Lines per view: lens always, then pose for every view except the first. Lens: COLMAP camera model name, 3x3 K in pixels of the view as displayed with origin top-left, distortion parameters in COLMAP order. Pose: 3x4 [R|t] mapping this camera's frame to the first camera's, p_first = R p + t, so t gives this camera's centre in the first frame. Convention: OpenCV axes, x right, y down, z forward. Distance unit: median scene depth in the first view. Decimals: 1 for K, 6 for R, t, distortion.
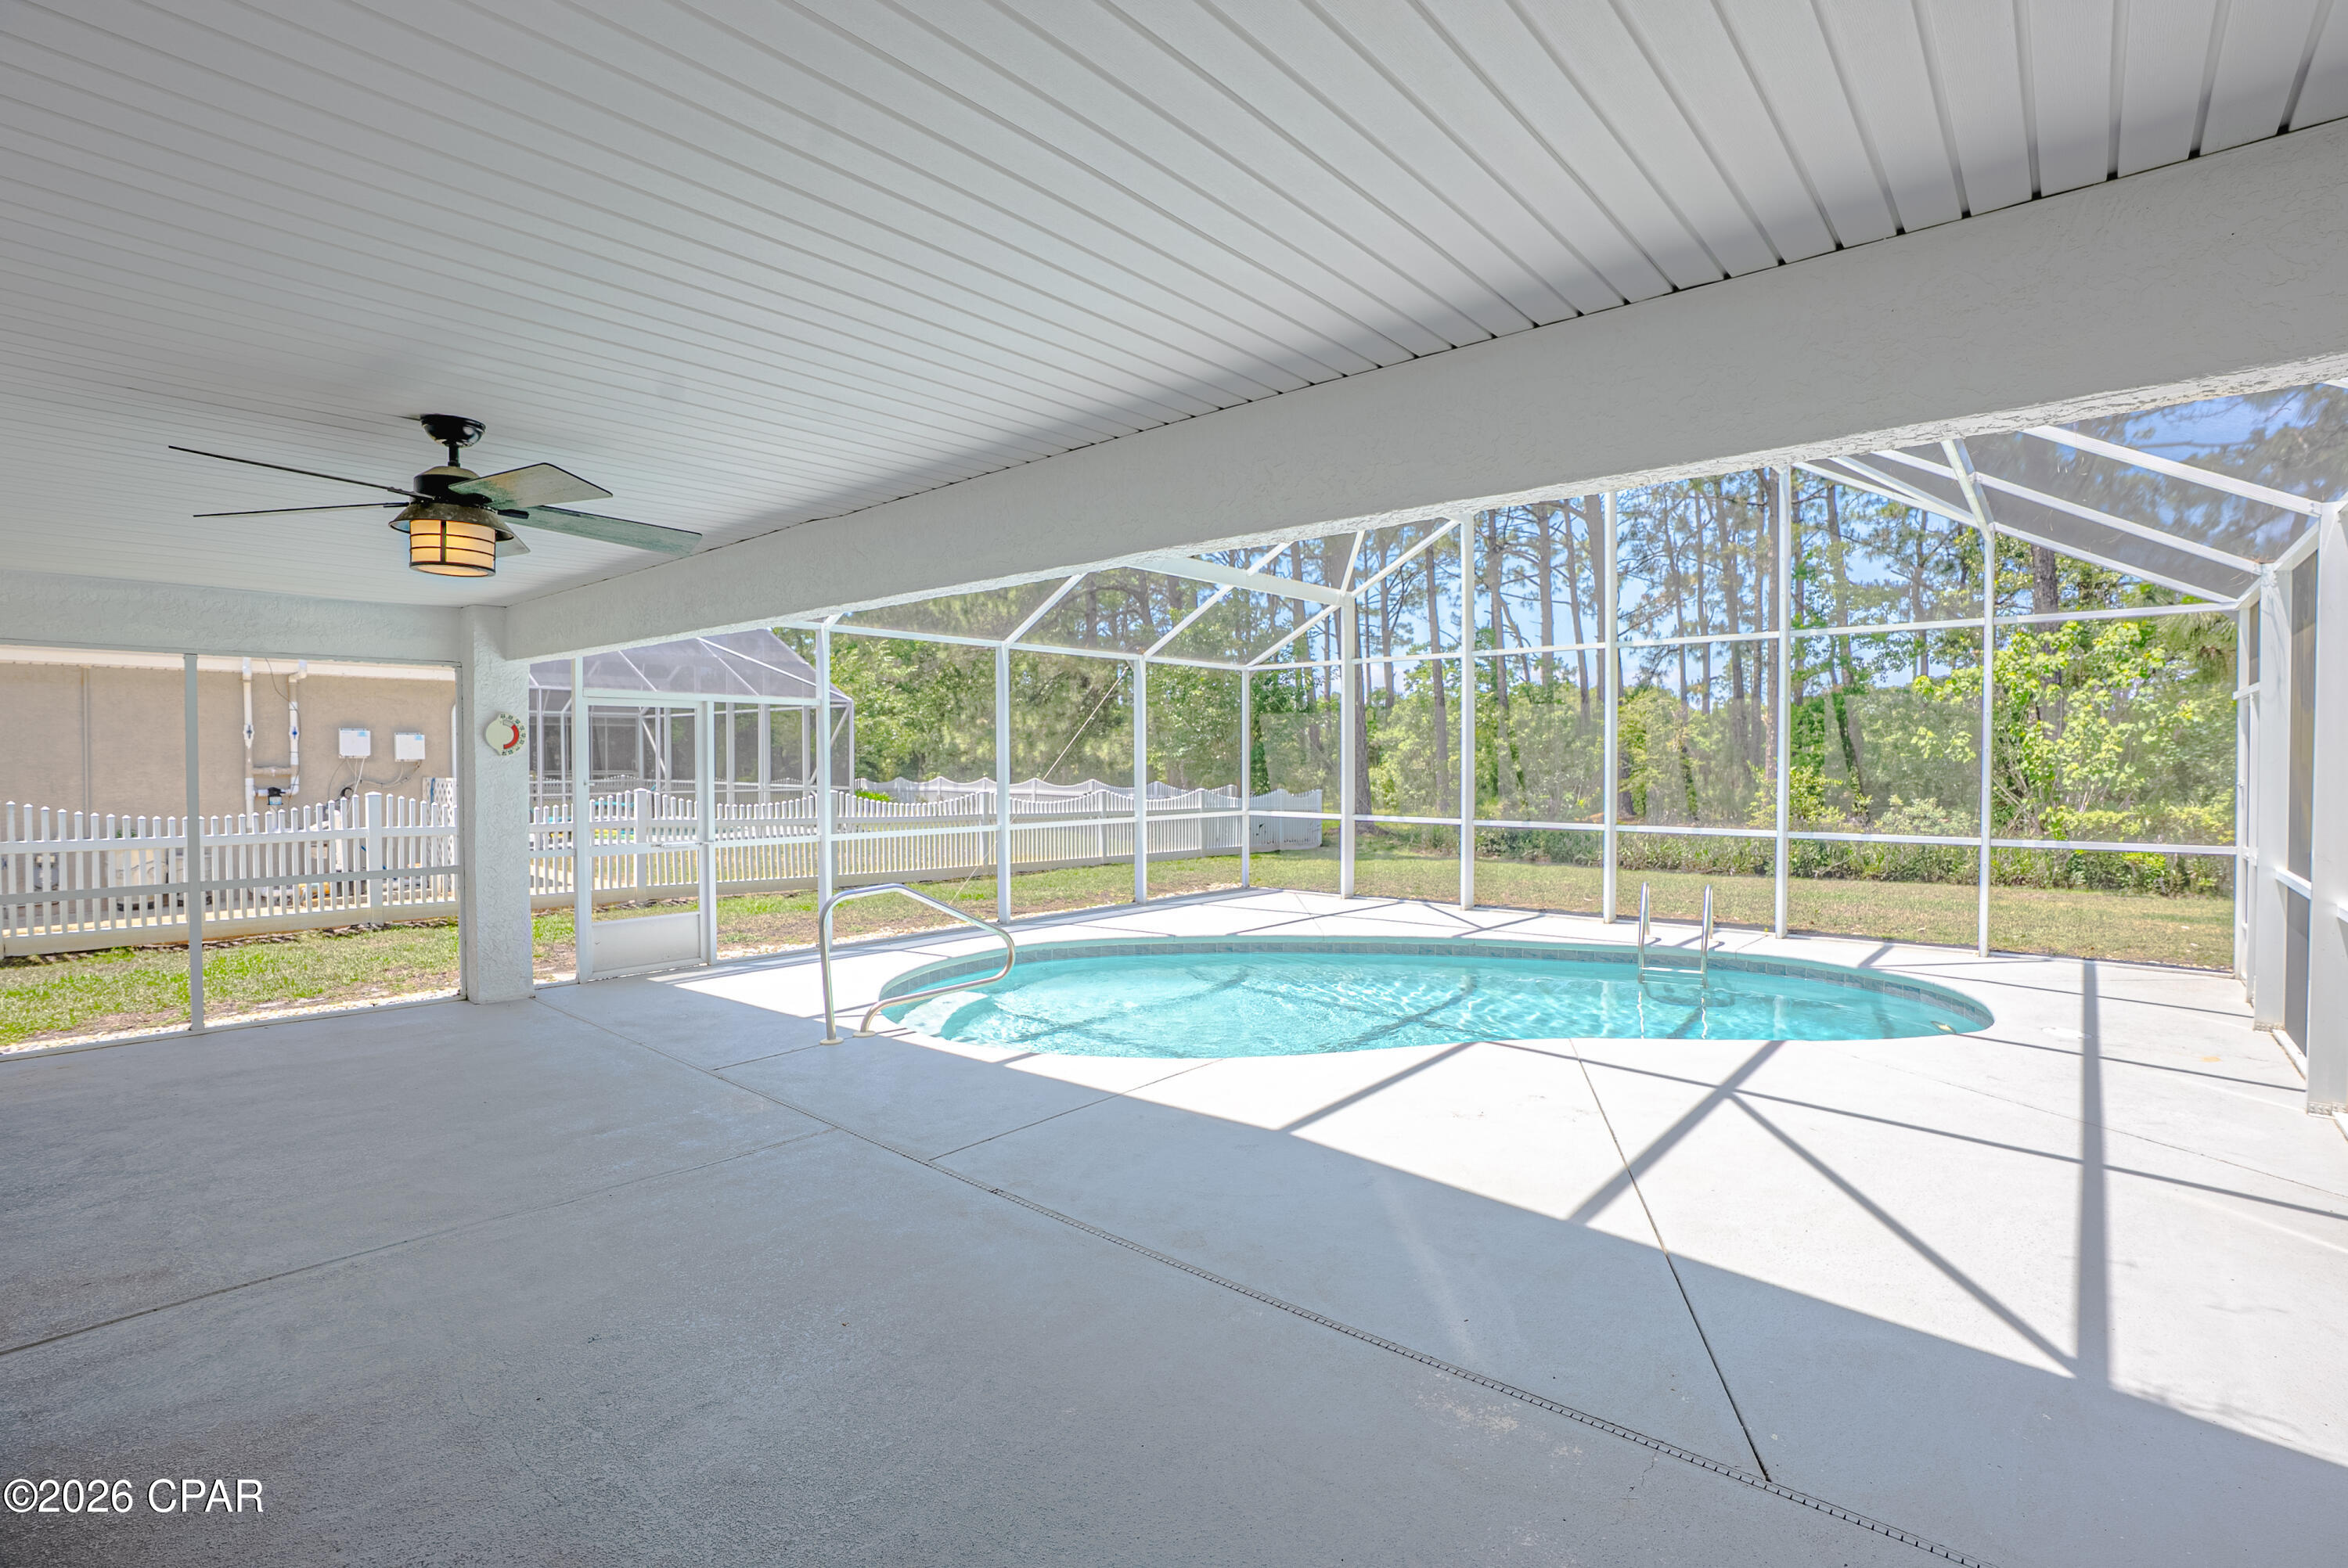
lens RADIAL K [[1103.1, 0, 1166.3], [0, 1103.1, 765.4], [0, 0, 1]] dist [-0.066019, 0.022377]
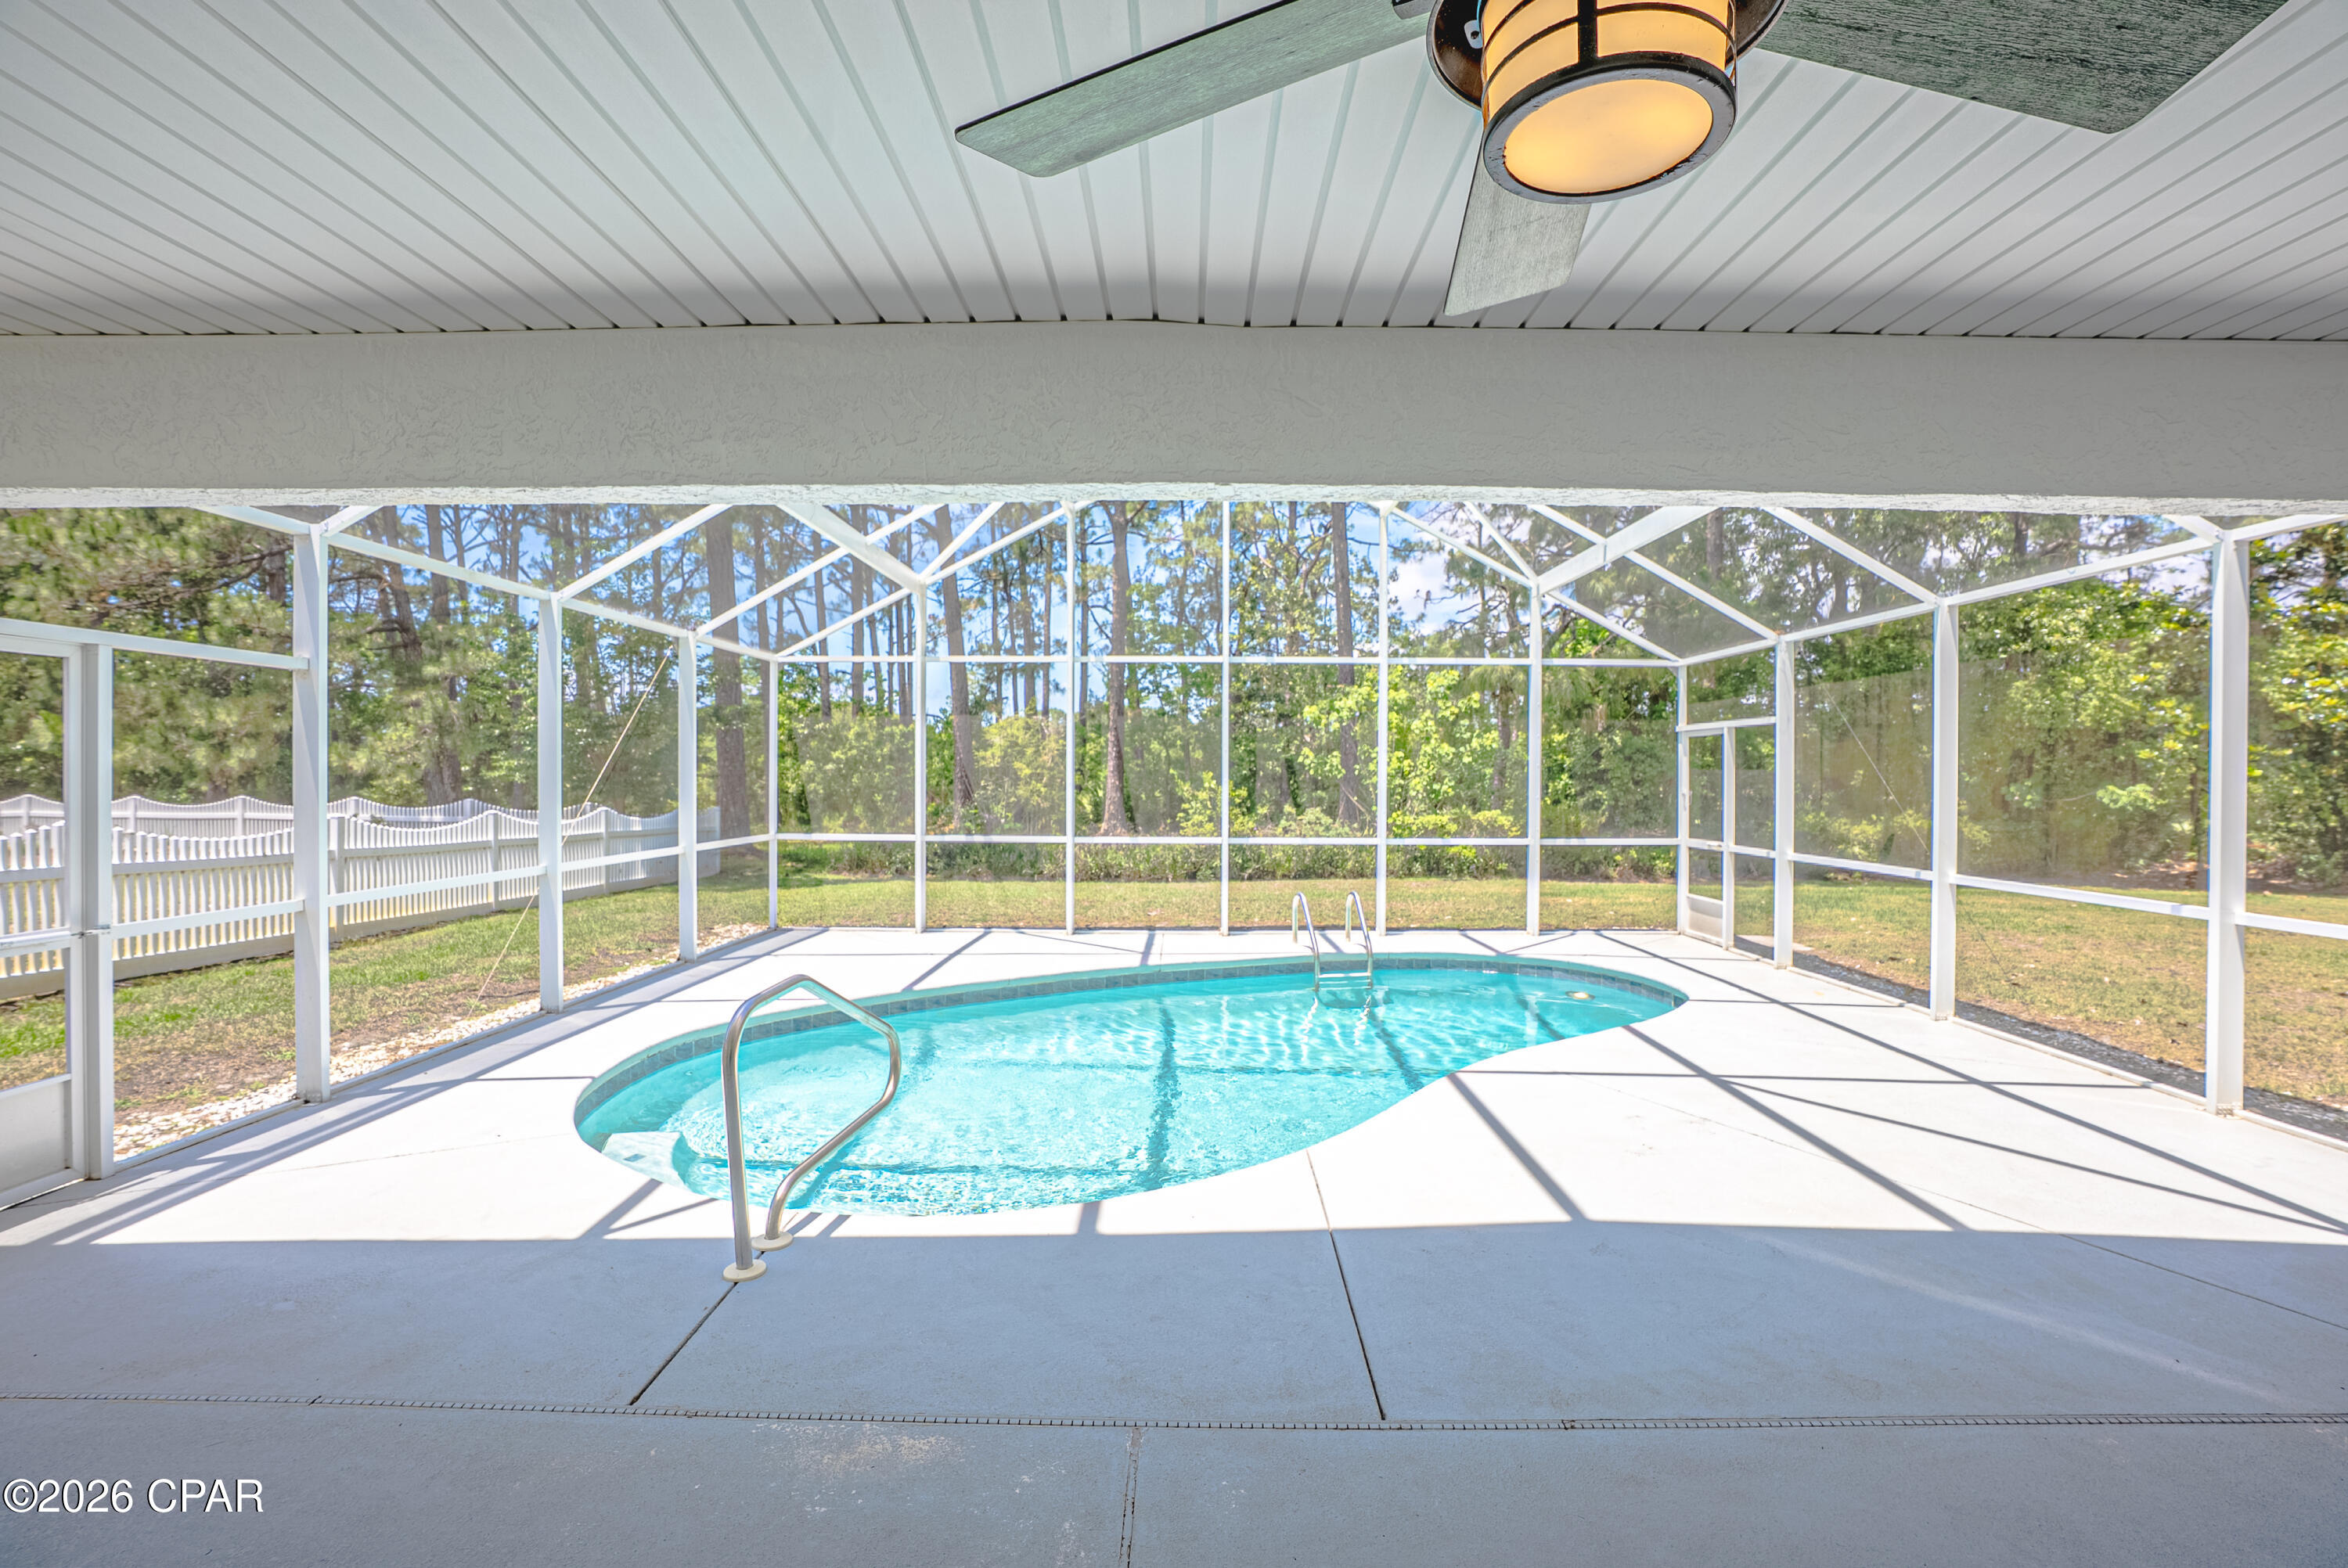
lens RADIAL K [[1103.1, 0, 1175.6], [0, 1103.1, 785.7], [0, 0, 1]] dist [-0.066019, 0.022377]
pose [[0.756890, -0.002391, 0.653538, -0.322149], [-0.001639, 0.999983, 0.005557, 0.000443], [-0.653541, -0.005277, 0.756873, 0.283005]]
